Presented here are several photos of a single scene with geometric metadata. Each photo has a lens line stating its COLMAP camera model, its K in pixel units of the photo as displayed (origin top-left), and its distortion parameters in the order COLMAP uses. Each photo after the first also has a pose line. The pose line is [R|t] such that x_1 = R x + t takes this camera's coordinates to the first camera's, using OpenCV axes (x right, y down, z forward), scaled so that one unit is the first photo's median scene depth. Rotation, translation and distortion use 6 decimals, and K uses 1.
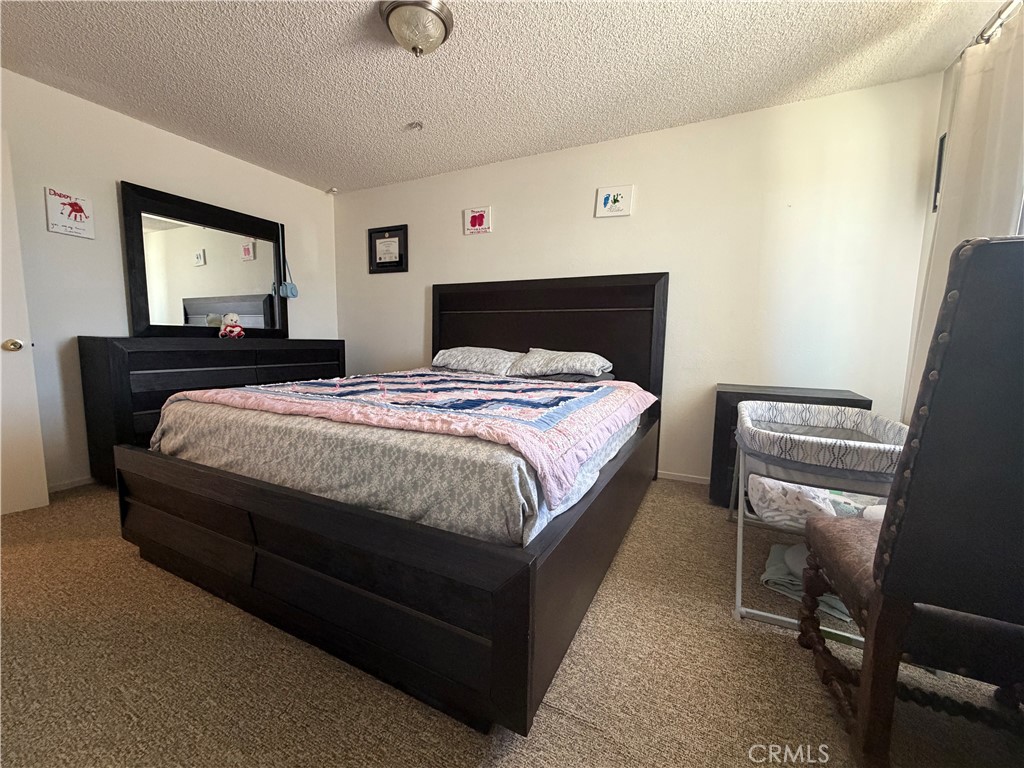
lens RADIAL K [[410.9, 0, 512.9], [0, 410.9, 382.1], [0, 0, 1]] dist [0.001760, 0.000410]
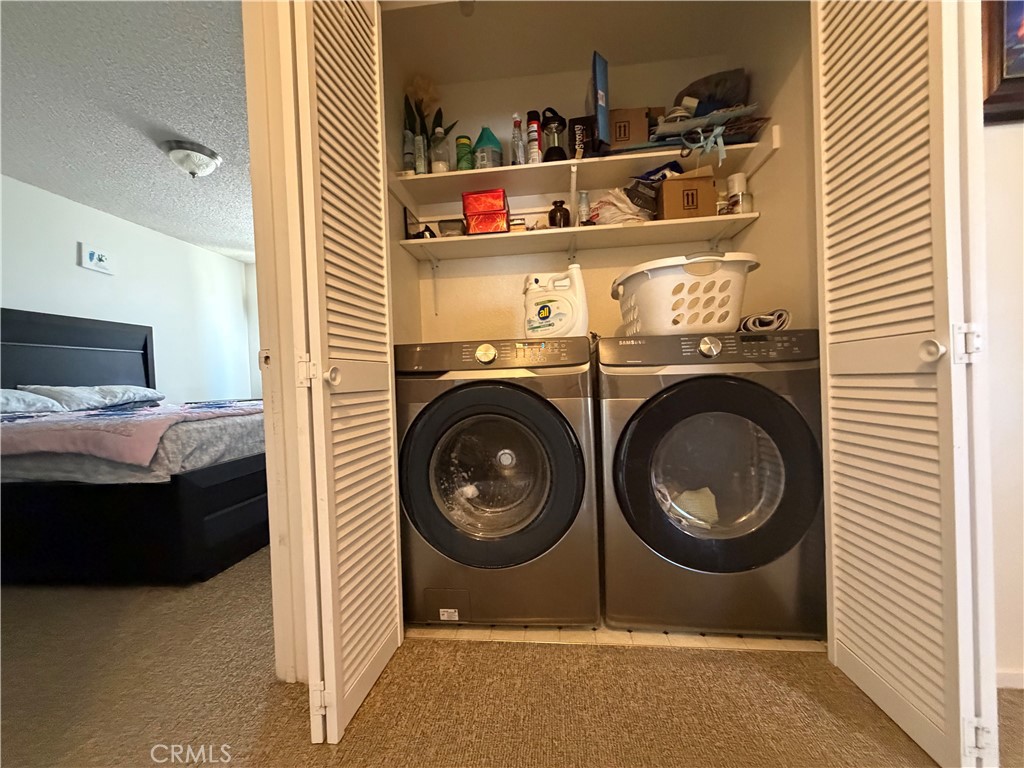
lens RADIAL K [[410.9, 0, 512.2], [0, 410.9, 384.7], [0, 0, 1]] dist [0.001760, 0.000410]
pose [[-0.349351, -0.013963, 0.936888, -1.099926], [0.138171, 0.988190, 0.066249, 0.003044], [-0.926748, 0.152595, -0.343296, 0.305320]]
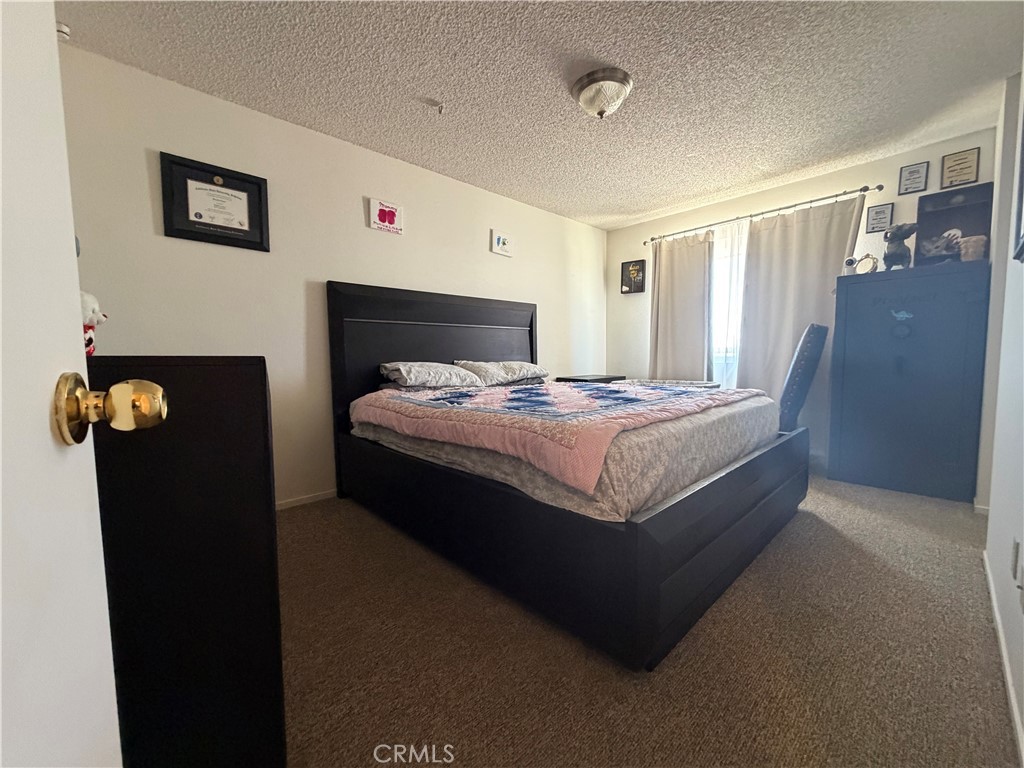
lens RADIAL K [[410.9, 0, 512.9], [0, 410.9, 382.1], [0, 0, 1]] dist [0.001760, 0.000410]
pose [[0.338265, -0.077971, 0.937815, -0.830284], [0.123764, 0.991591, 0.037801, -0.049061], [-0.932877, 0.103281, 0.345070, 0.491397]]
